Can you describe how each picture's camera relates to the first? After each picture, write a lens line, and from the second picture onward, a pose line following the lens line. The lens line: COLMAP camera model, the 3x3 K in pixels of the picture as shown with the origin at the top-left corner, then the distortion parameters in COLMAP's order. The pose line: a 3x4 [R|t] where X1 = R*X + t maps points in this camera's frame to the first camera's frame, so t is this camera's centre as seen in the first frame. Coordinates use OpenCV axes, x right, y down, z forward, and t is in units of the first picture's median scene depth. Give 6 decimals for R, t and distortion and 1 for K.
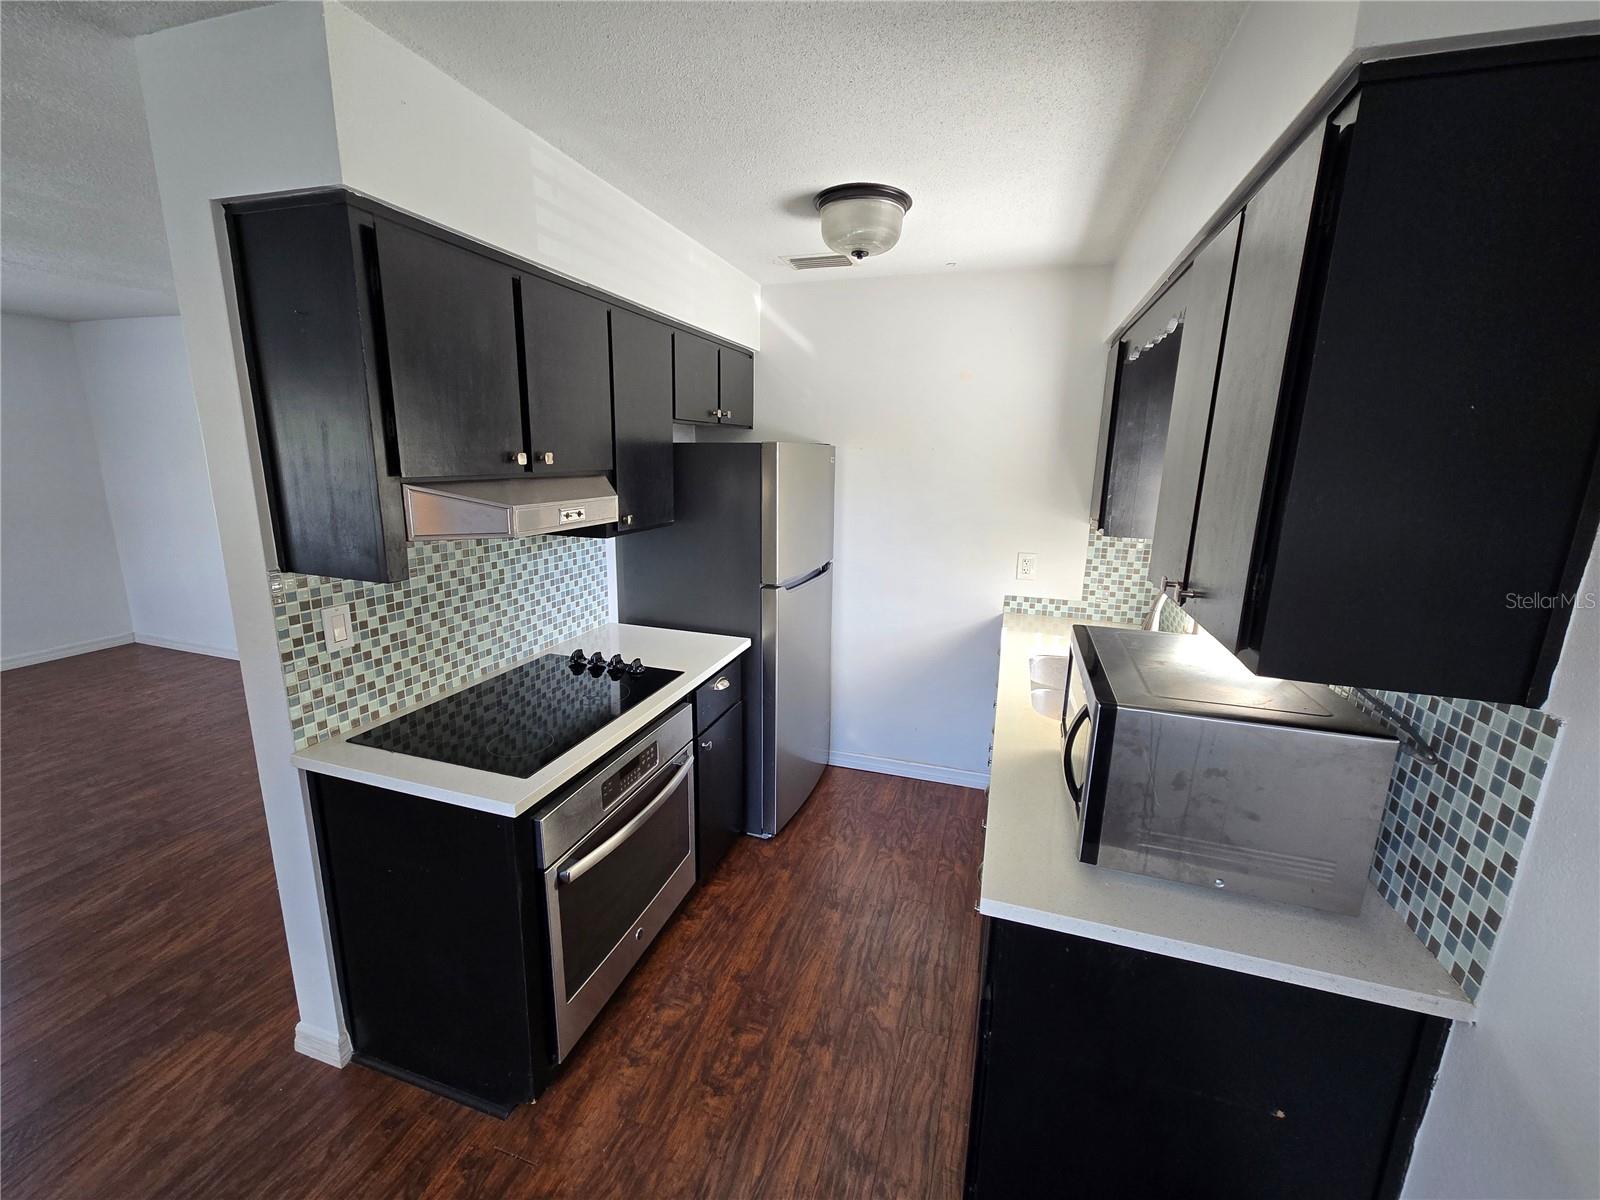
lens RADIAL K [[653.8, 0, 796.2], [0, 653.8, 596.0], [0, 0, 1]] dist [0.001303, 0.000326]
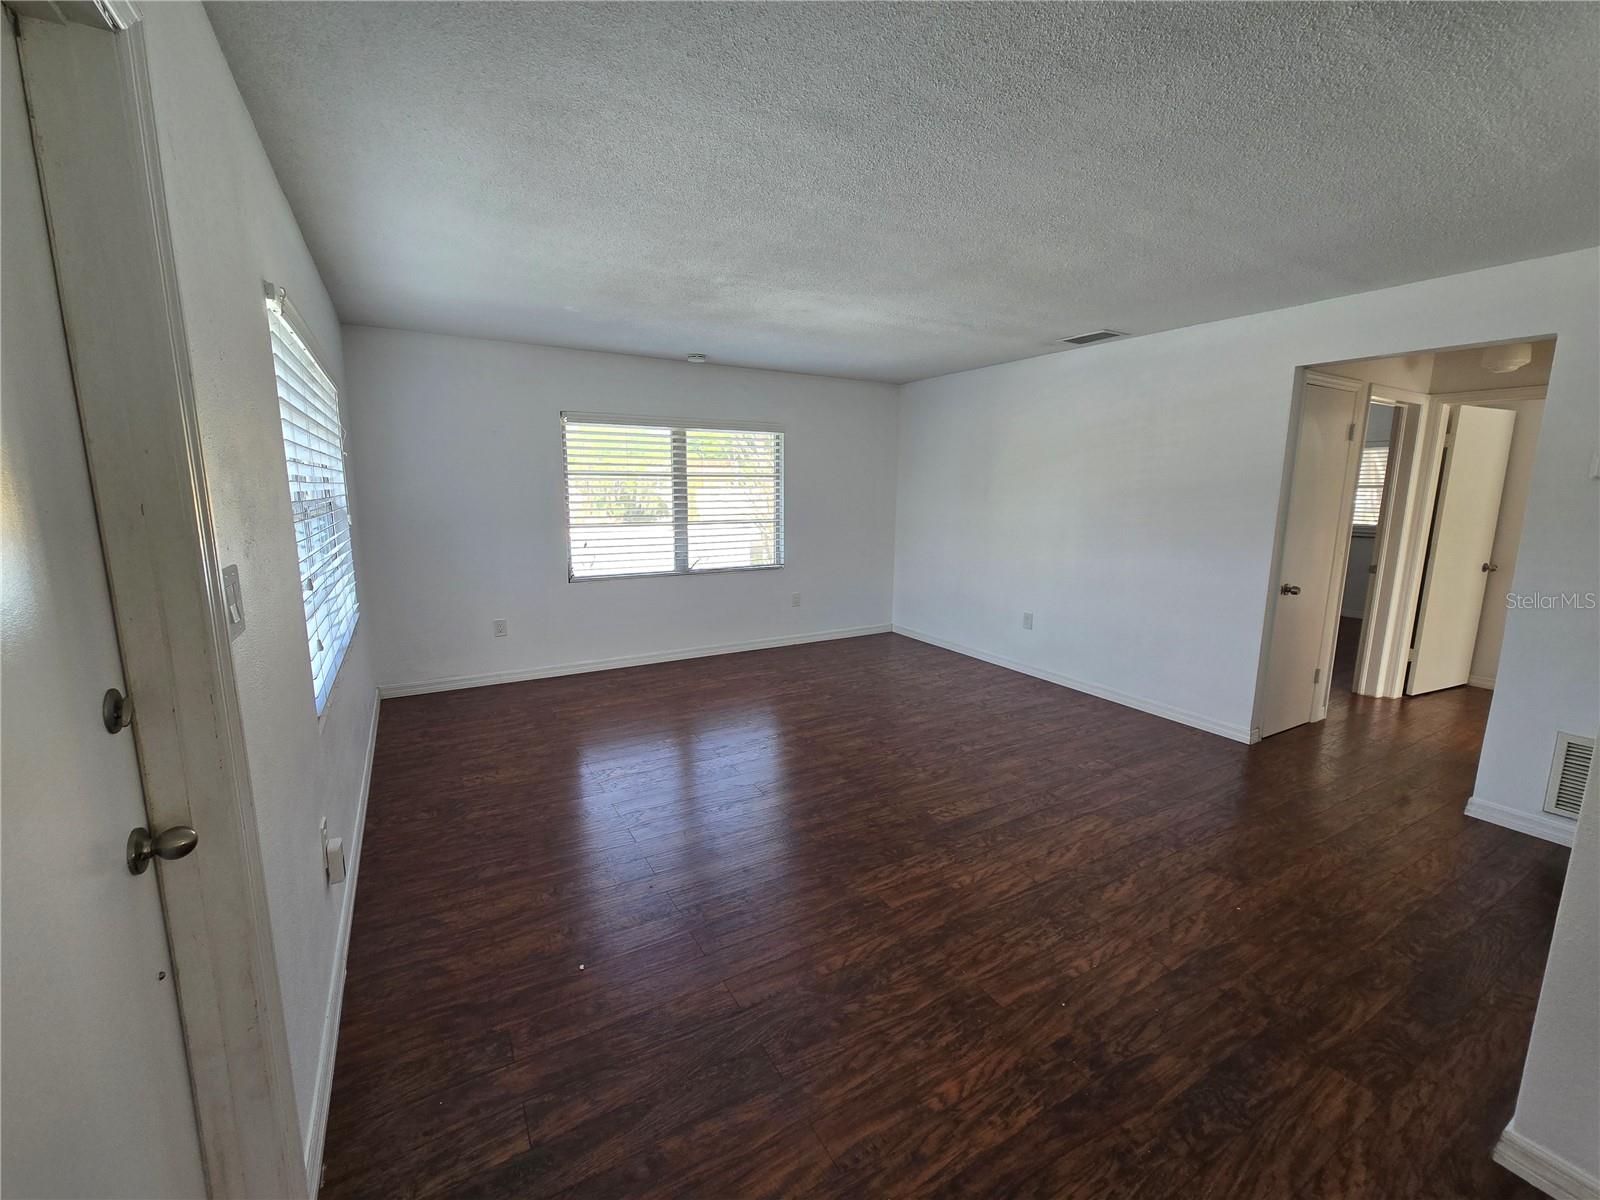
lens RADIAL K [[653.8, 0, 796.7], [0, 653.8, 596.6], [0, 0, 1]] dist [0.001303, 0.000326]
pose [[0.747231, 0.093410, -0.657966, -0.957297], [-0.138982, 0.990144, -0.017268, 0.150576], [0.649869, 0.104349, 0.752849, -0.228044]]
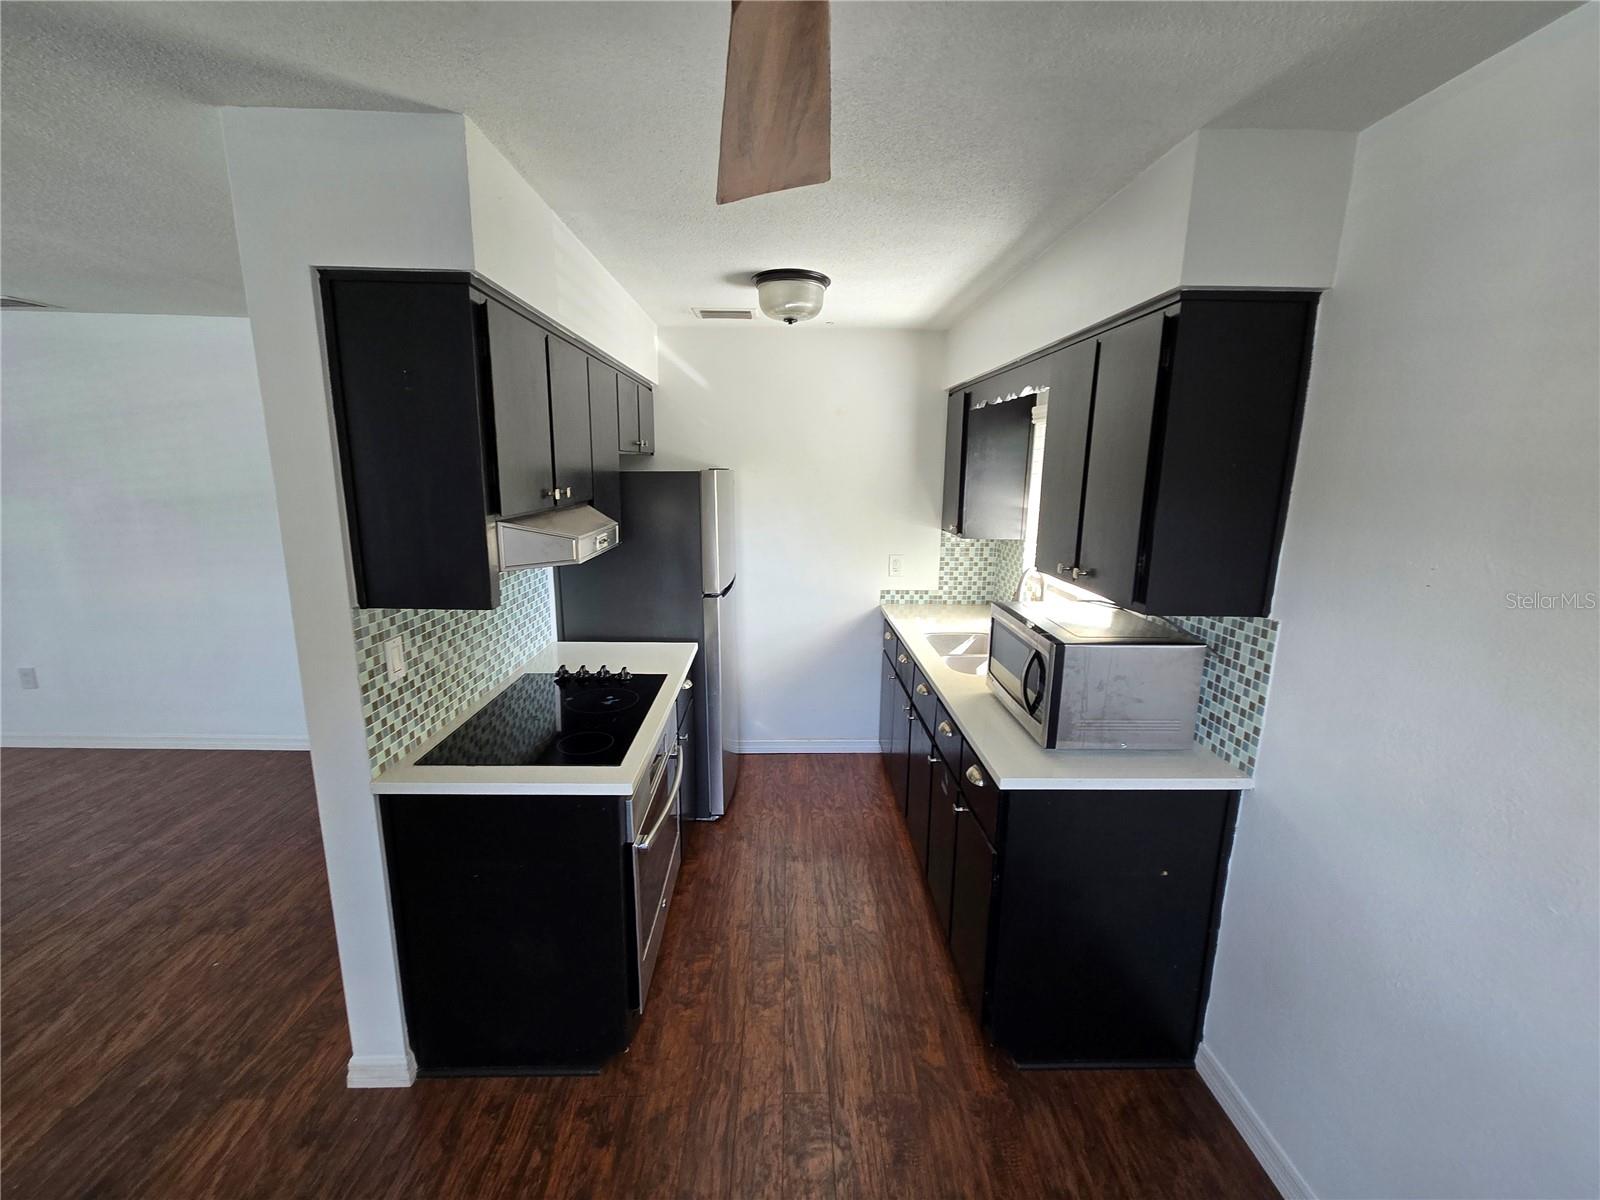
lens RADIAL K [[653.8, 0, 795.8], [0, 653.8, 595.9], [0, 0, 1]] dist [0.001303, 0.000326]
pose [[0.944492, -0.073443, 0.320221, -0.391347], [0.078691, 0.996893, -0.003462, 0.001764], [-0.318972, 0.028469, 0.947336, -0.192781]]
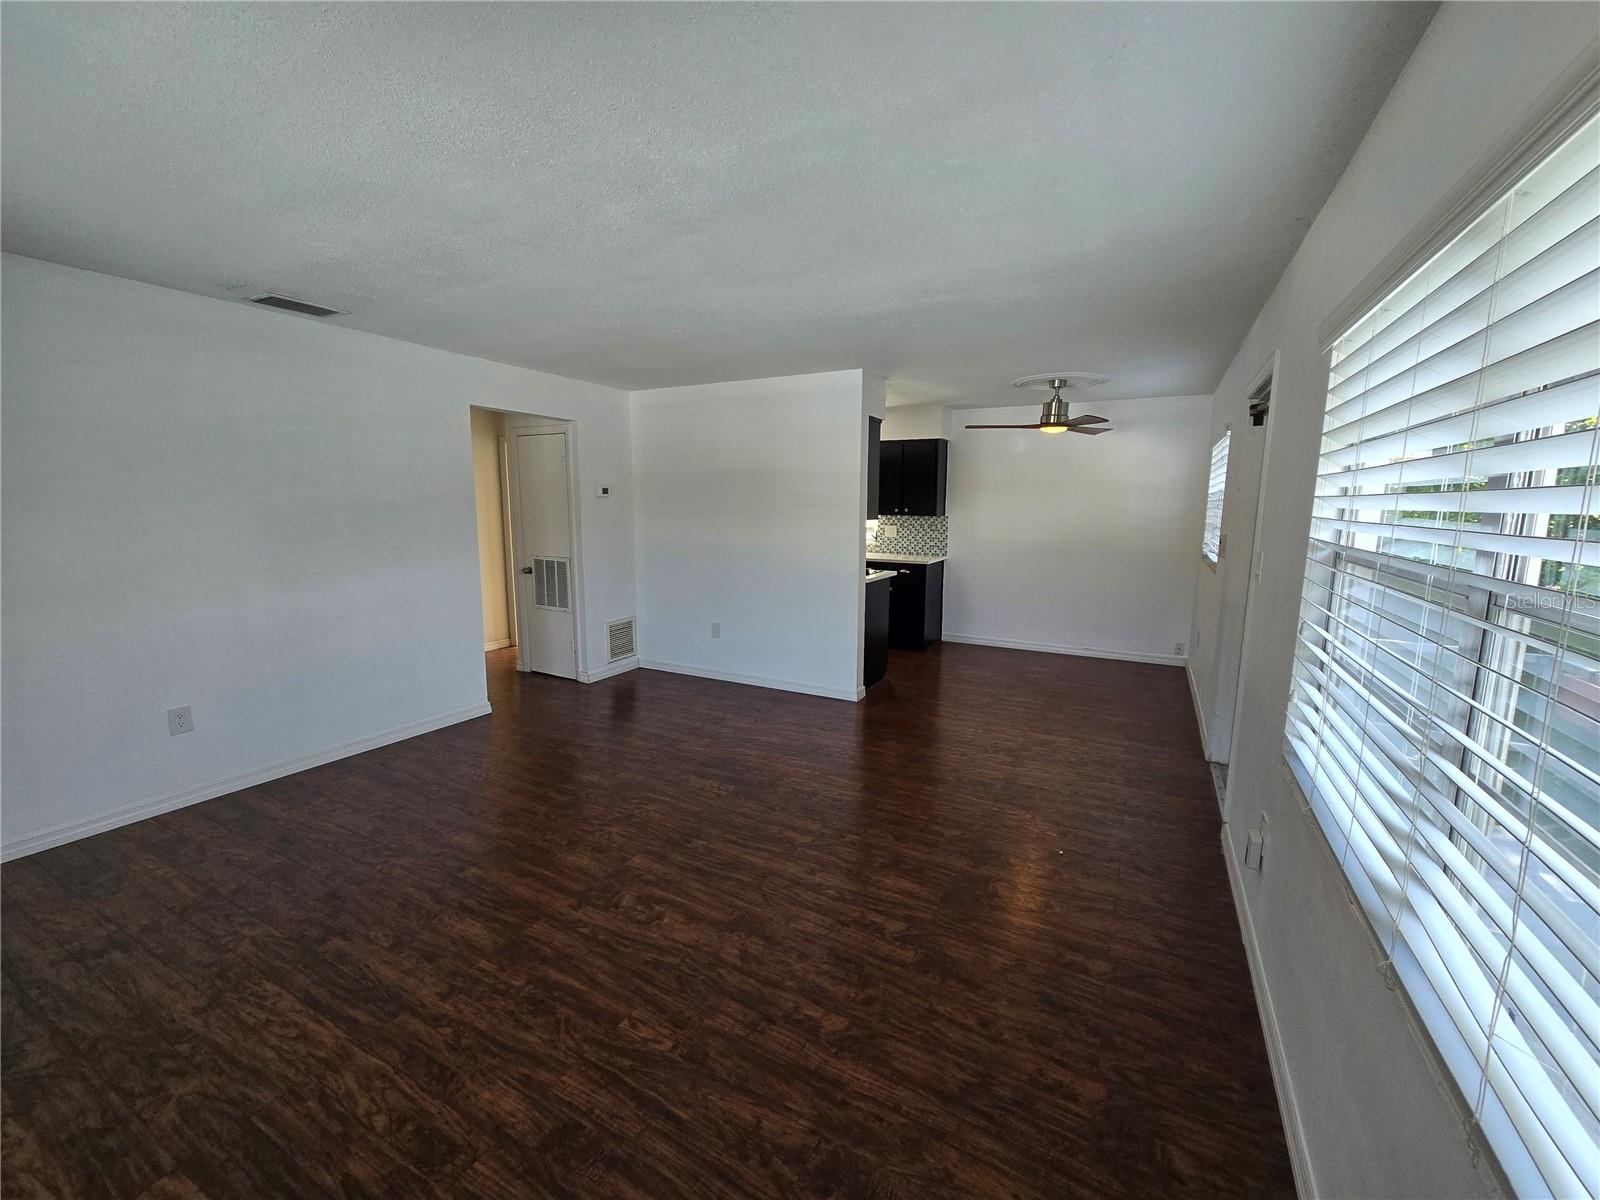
lens RADIAL K [[653.8, 0, 797.4], [0, 653.8, 590.6], [0, 0, 1]] dist [0.001303, 0.000326]
pose [[0.175604, -0.153306, 0.972451, -3.457188], [0.214372, 0.970051, 0.114216, -0.118632], [-0.960837, 0.188410, 0.203210, 0.613895]]
